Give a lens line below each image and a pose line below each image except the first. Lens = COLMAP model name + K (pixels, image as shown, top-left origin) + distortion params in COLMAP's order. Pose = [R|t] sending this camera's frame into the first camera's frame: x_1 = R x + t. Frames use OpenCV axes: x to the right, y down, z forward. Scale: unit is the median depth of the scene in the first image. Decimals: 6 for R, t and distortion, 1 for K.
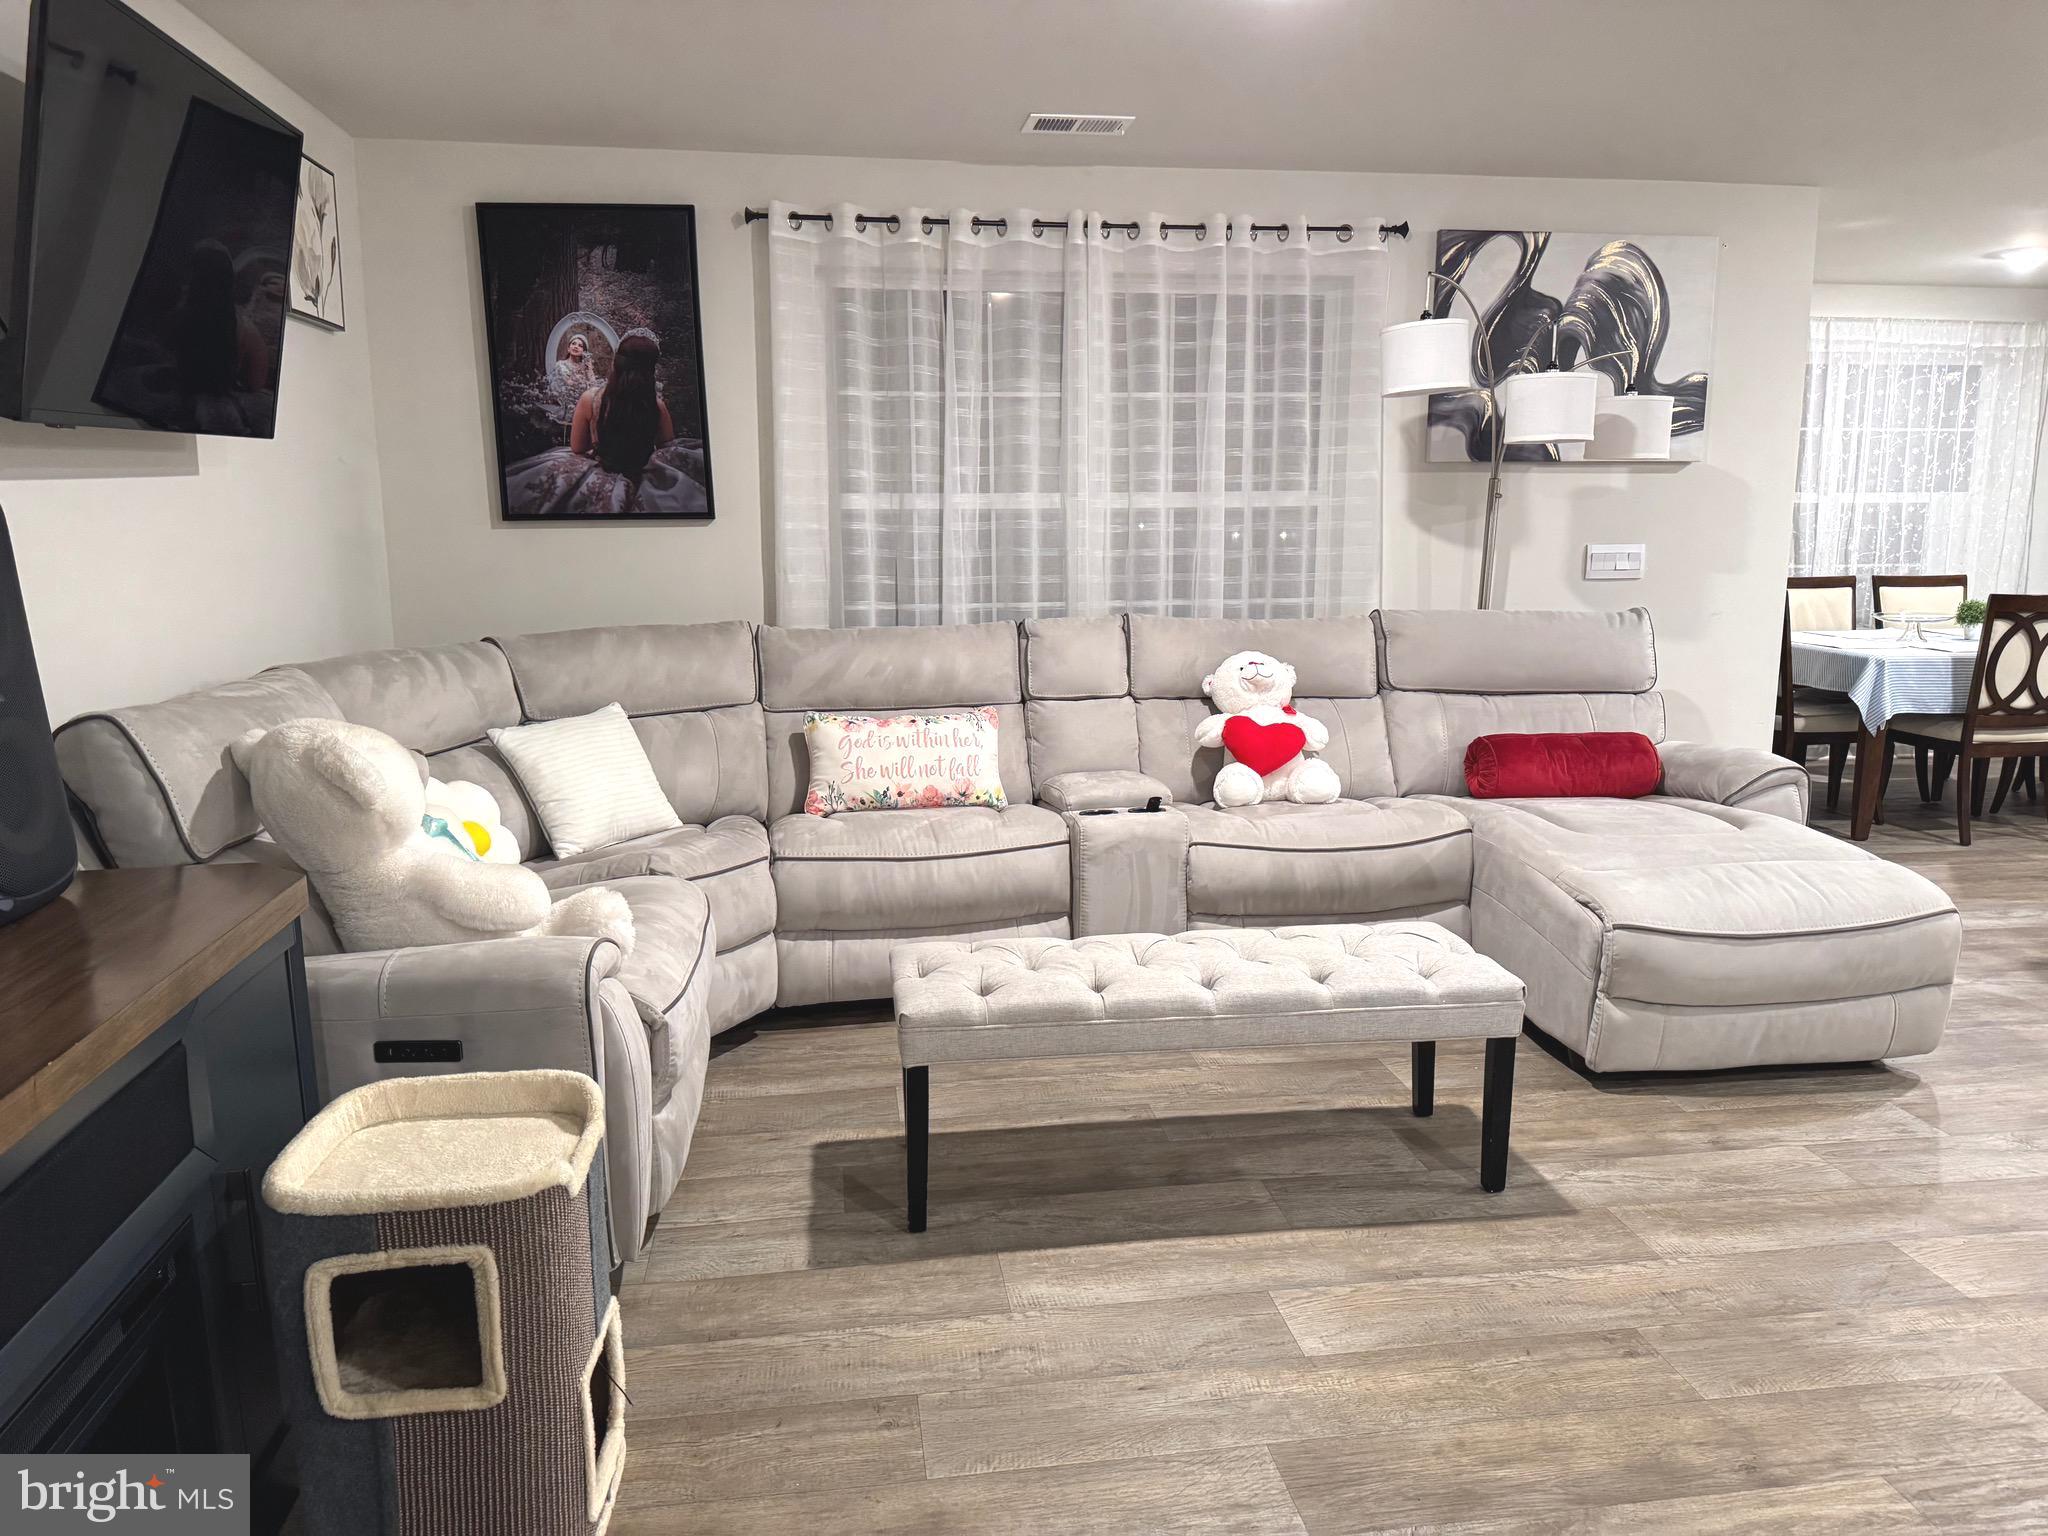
lens RADIAL K [[1443.4, 0, 1030.6], [0, 1443.4, 770.1], [0, 0, 1]] dist [0.043216, -0.043266]
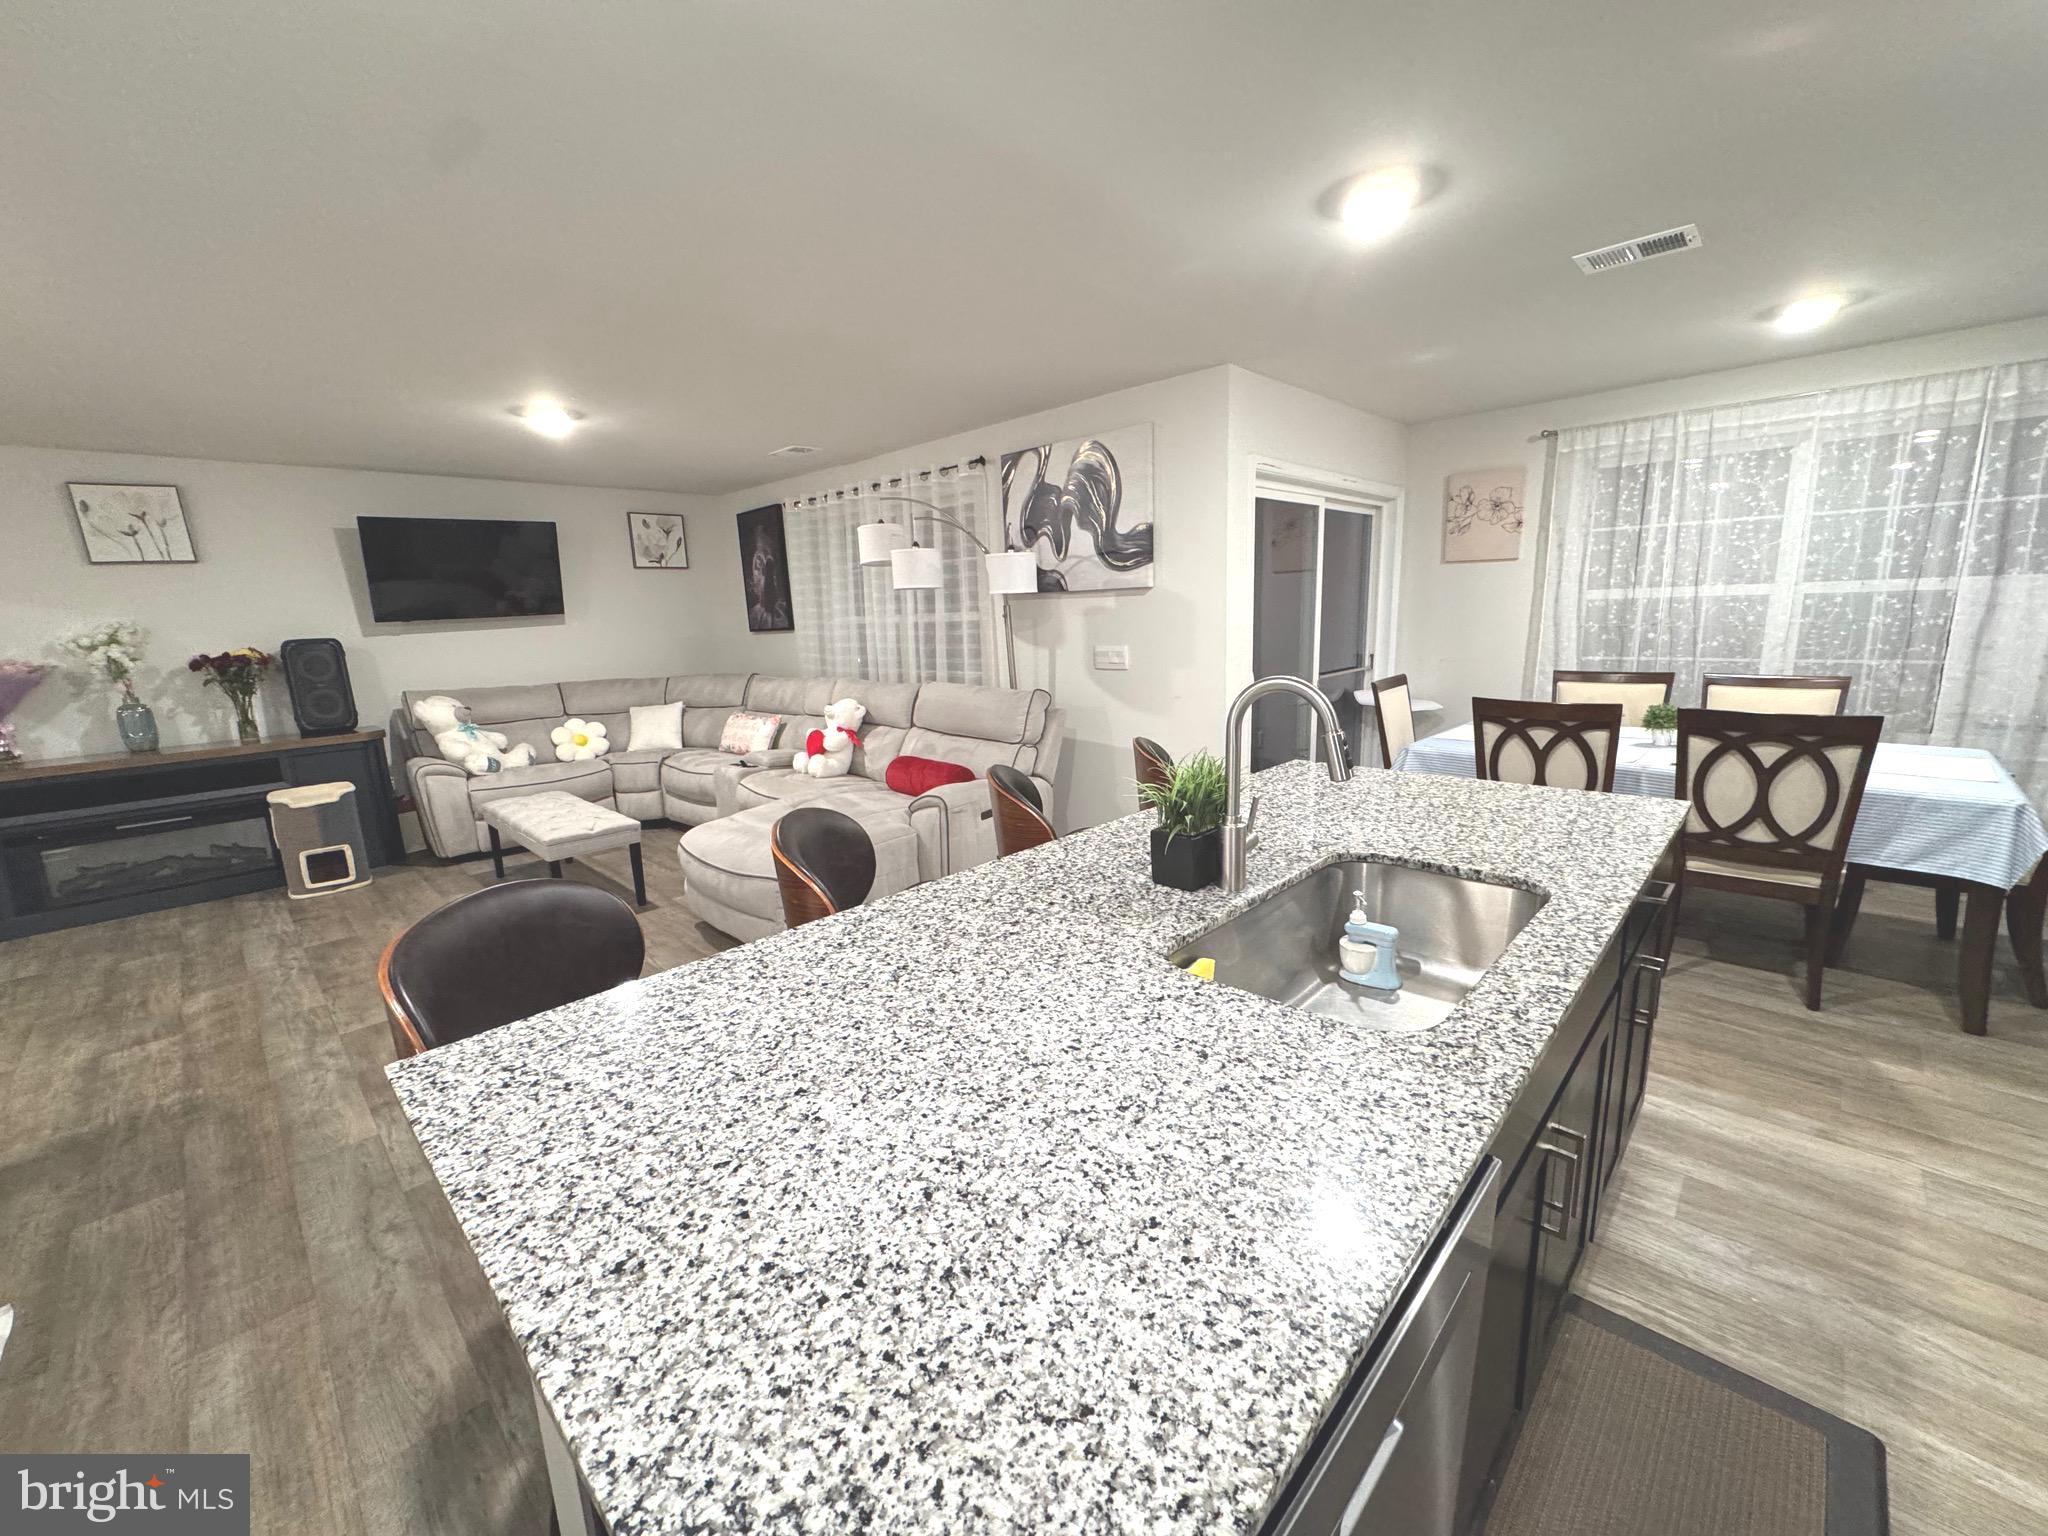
lens RADIAL K [[814.7, 0, 1022.8], [0, 814.7, 769.6], [0, 0, 1]] dist [-0.004893, 0.000927]
pose [[0.605231, 0.135092, -0.784503, 1.088288], [-0.108093, 0.990314, 0.087141, -0.100454], [0.788677, 0.032059, 0.613971, 0.463726]]
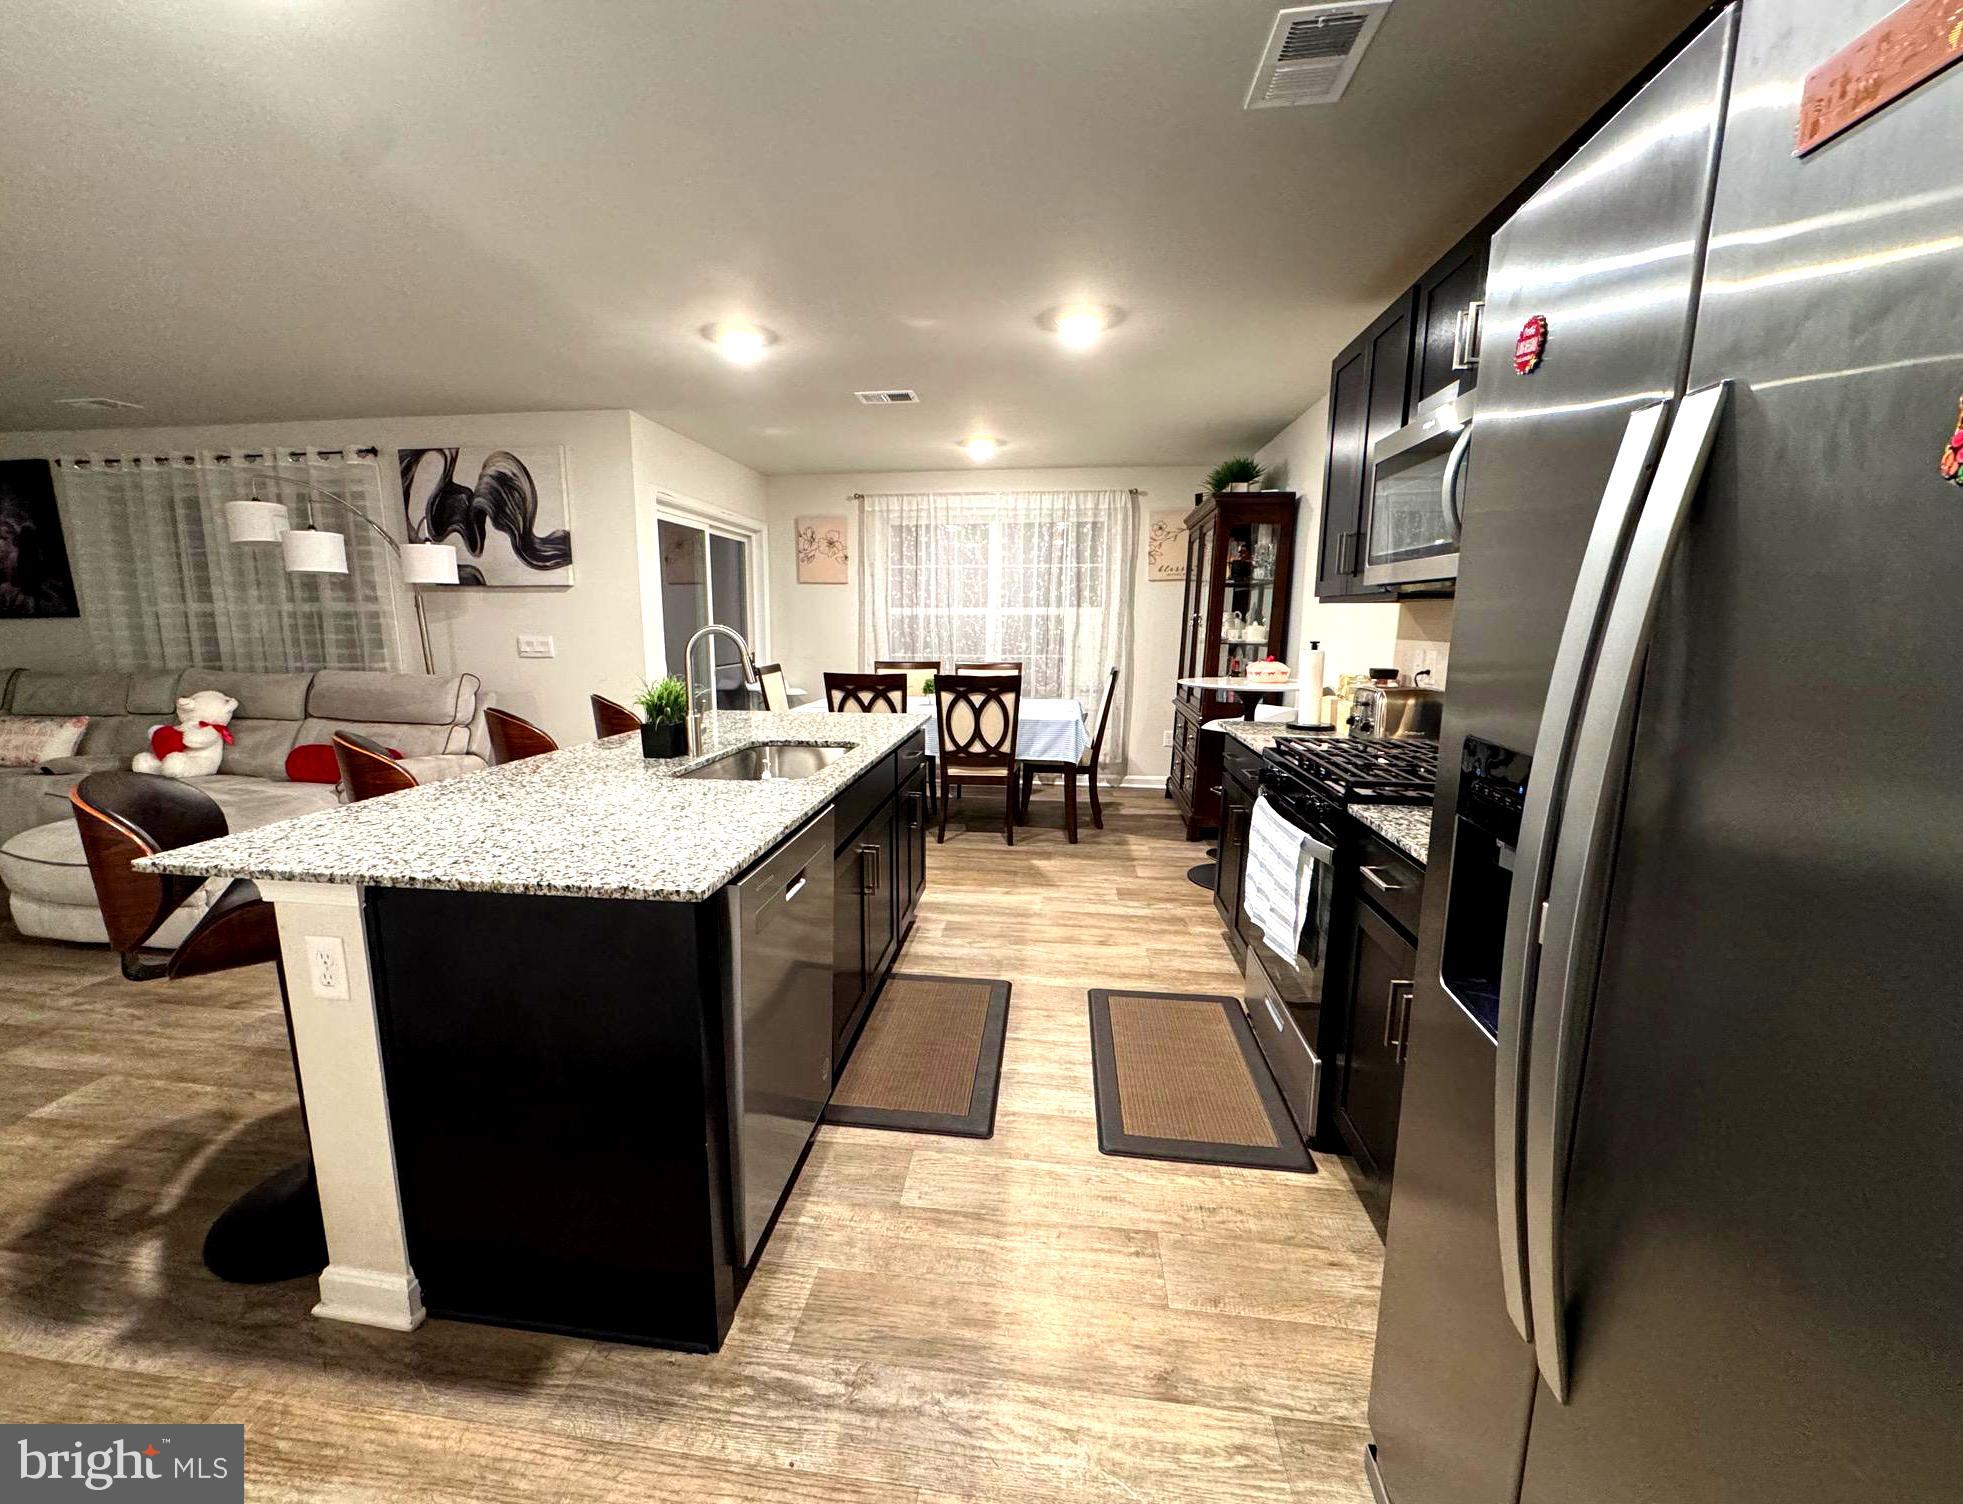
lens RADIAL K [[815.1, 0, 934.9], [0, 815.1, 767.8], [0, 0, 1]] dist [0.000795, -0.000270]
pose [[0.956774, 0.055423, -0.285503, 1.192196], [-0.055784, 0.998419, 0.006875, -0.040922], [0.285433, 0.009348, 0.958353, 0.267750]]
